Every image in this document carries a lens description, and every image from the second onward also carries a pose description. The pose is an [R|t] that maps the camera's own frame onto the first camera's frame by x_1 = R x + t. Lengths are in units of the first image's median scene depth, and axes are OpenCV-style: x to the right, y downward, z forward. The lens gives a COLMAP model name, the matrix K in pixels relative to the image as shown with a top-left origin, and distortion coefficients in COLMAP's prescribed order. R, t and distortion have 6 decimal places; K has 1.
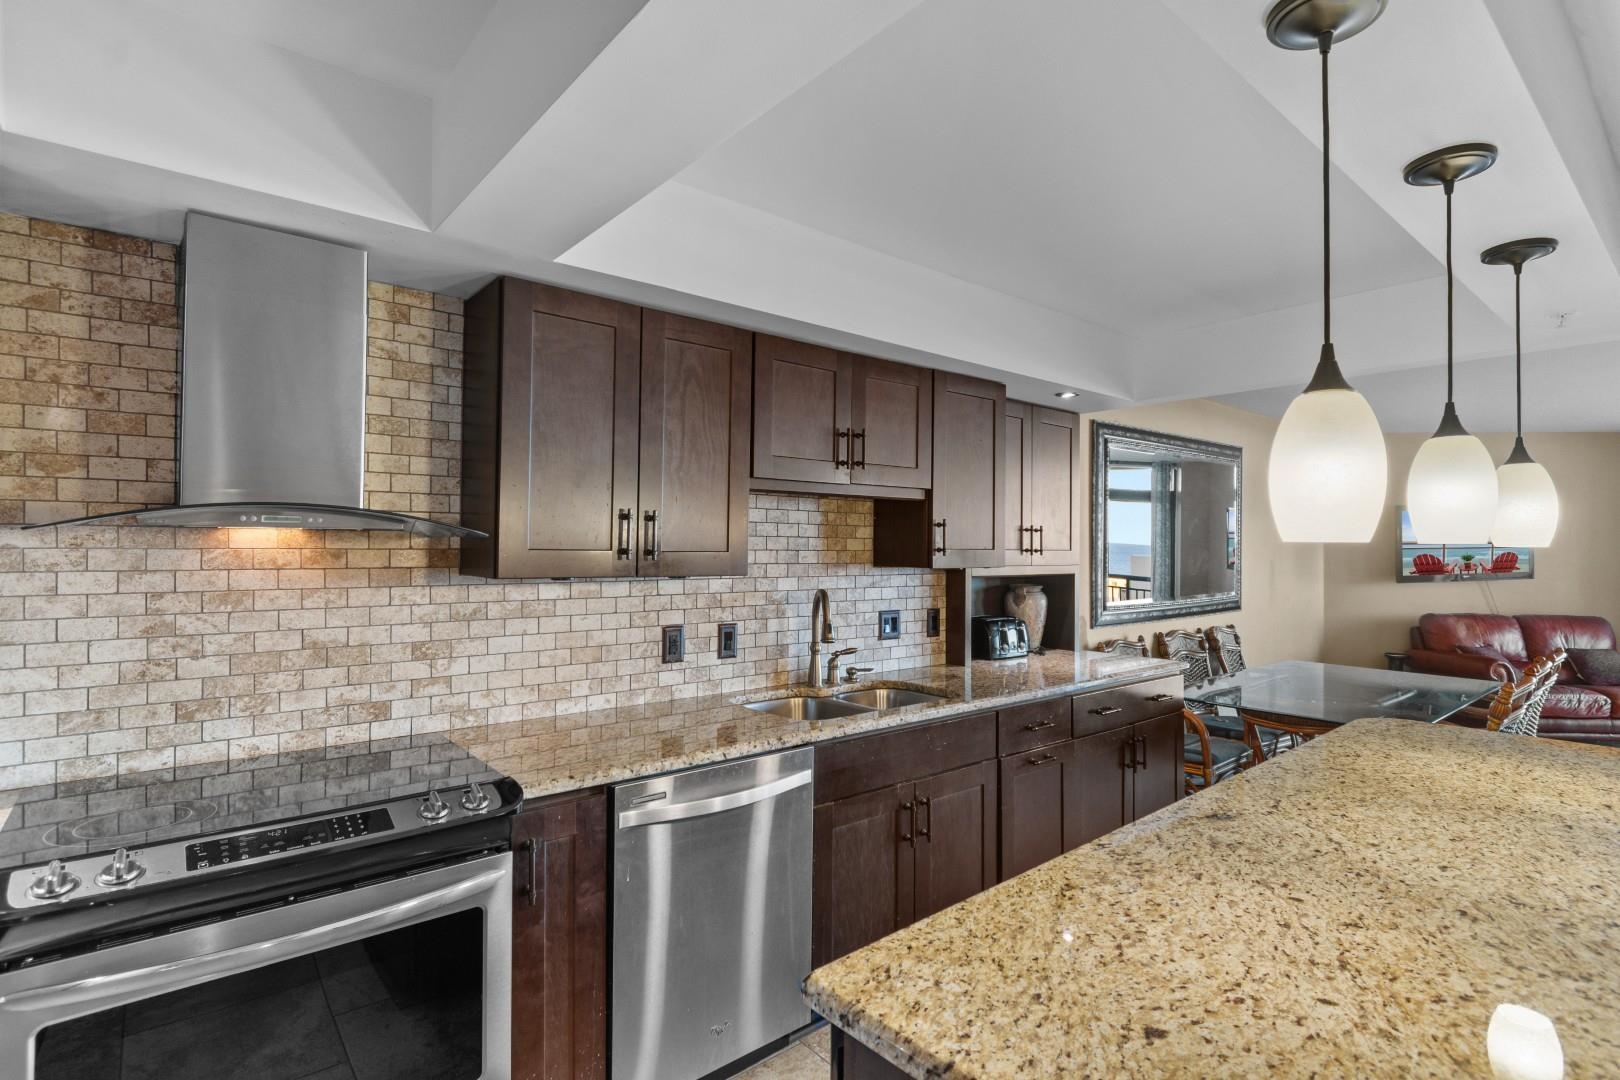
lens RADIAL K [[786.7, 0, 810.0], [0, 786.7, 540.0], [0, 0, 1]] dist [-0.002670, -0.000291]
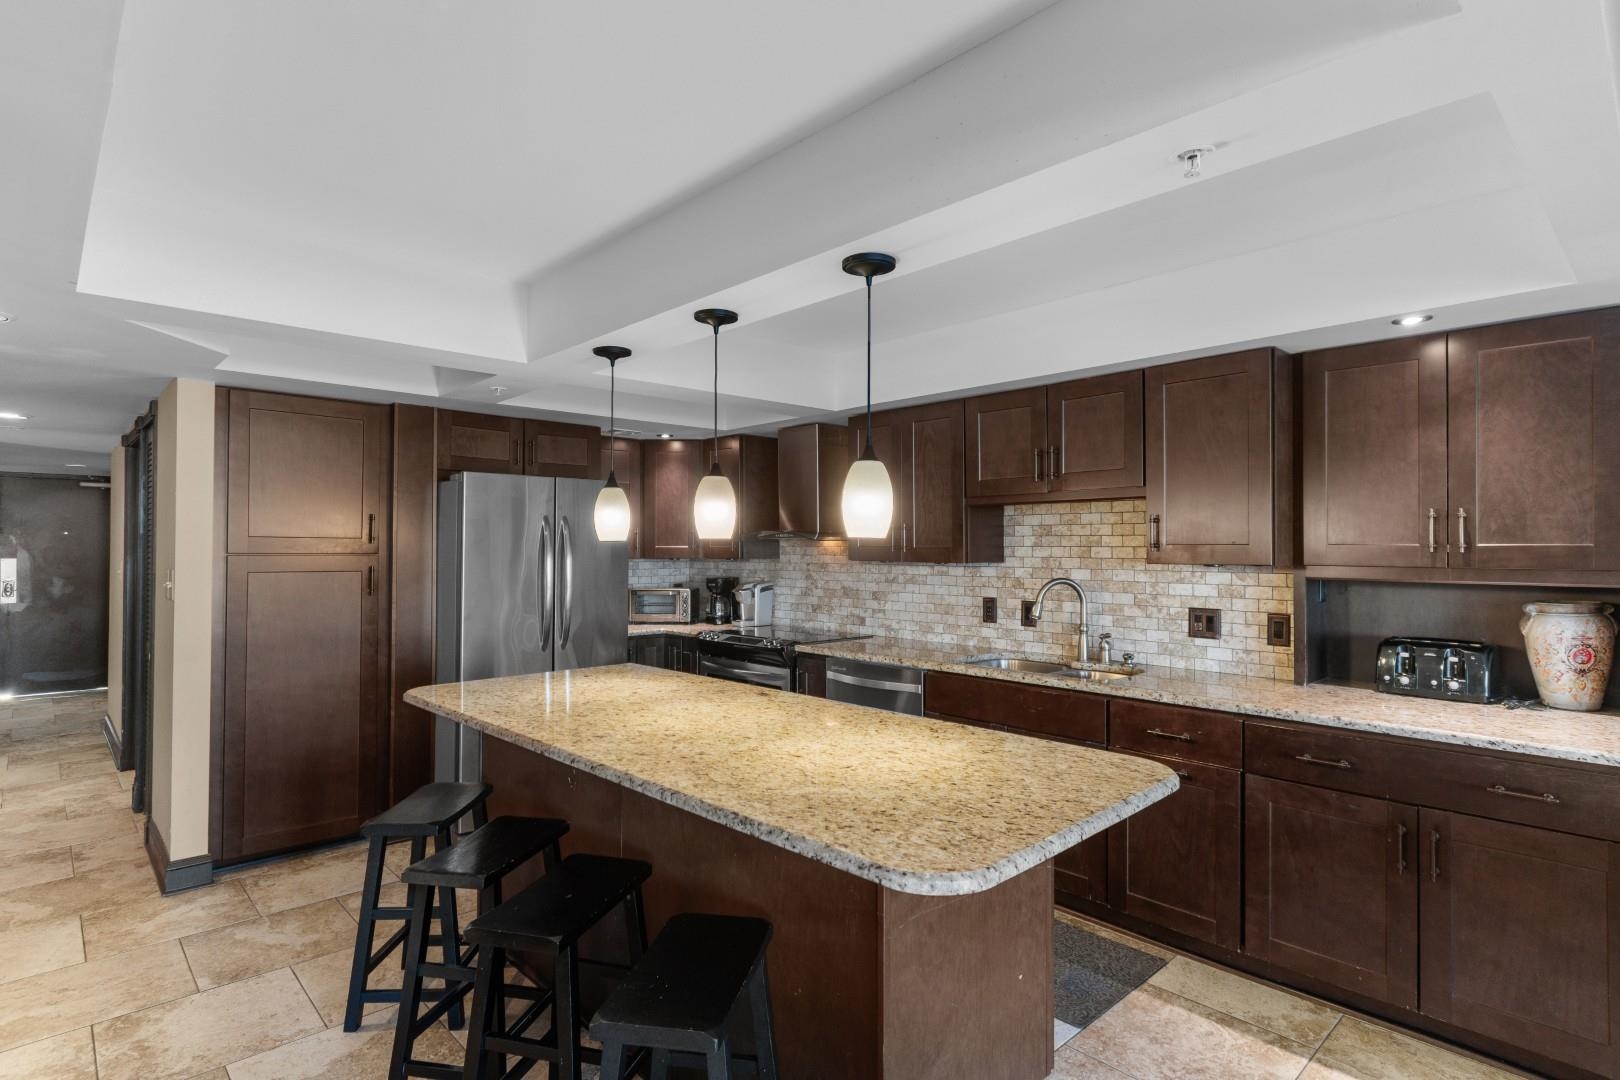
lens RADIAL K [[834.3, 0, 810.0], [0, 834.3, 540.0], [0, 0, 1]] dist [0.000977, 0.000094]
pose [[0.046969, -0.016050, -0.998767, 1.408229], [0.008581, 0.999840, -0.015663, 0.022419], [0.998859, -0.007835, 0.047100, 0.598864]]
